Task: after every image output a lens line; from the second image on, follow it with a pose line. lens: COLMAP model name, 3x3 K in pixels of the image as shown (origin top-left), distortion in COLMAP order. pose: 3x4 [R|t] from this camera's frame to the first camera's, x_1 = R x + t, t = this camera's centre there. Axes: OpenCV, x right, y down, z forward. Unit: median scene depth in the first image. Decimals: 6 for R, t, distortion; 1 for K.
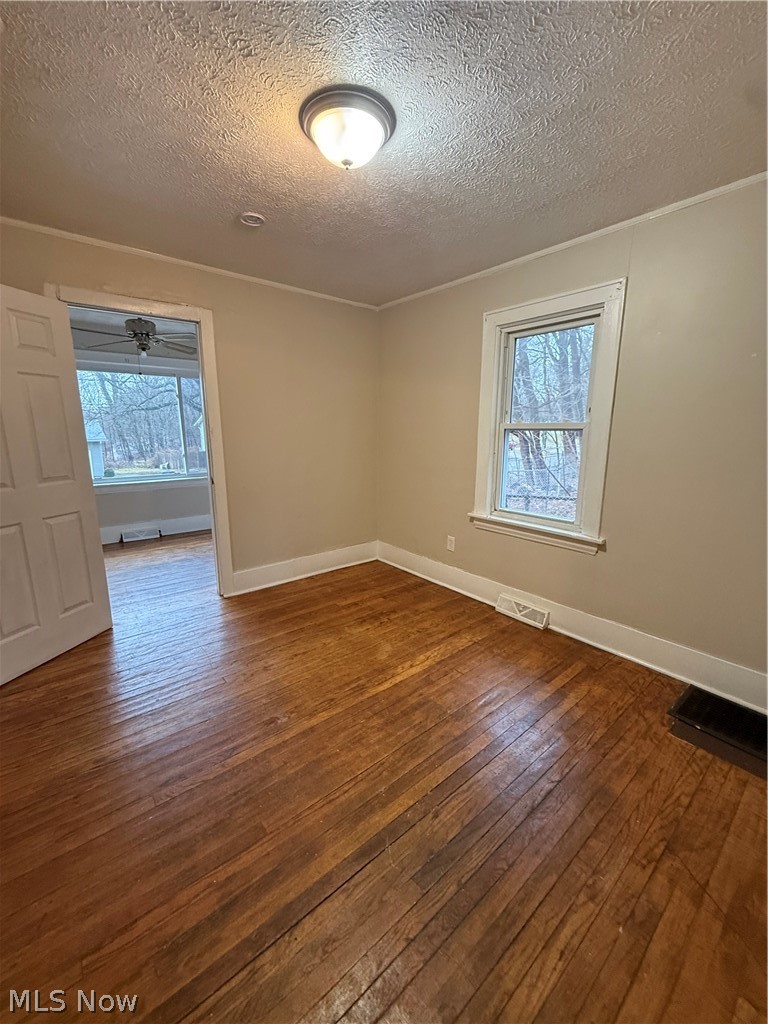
lens RADIAL K [[408.0, 0, 385.4], [0, 408.0, 509.3], [0, 0, 1]] dist [0.000463, 0.000042]
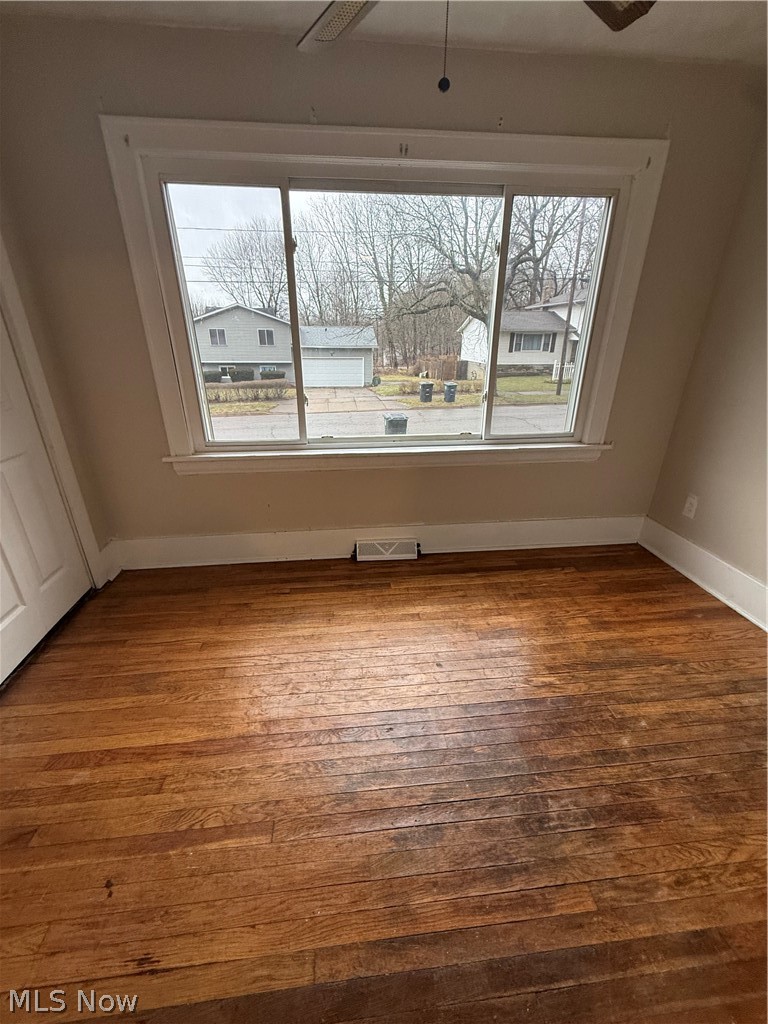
lens RADIAL K [[408.0, 0, 384.2], [0, 408.0, 510.5], [0, 0, 1]] dist [0.000463, 0.000042]
pose [[0.834193, 0.222322, -0.504674, -0.395222], [-0.112319, 0.964450, 0.239210, -0.126588], [0.539914, -0.142863, 0.829508, 0.648170]]
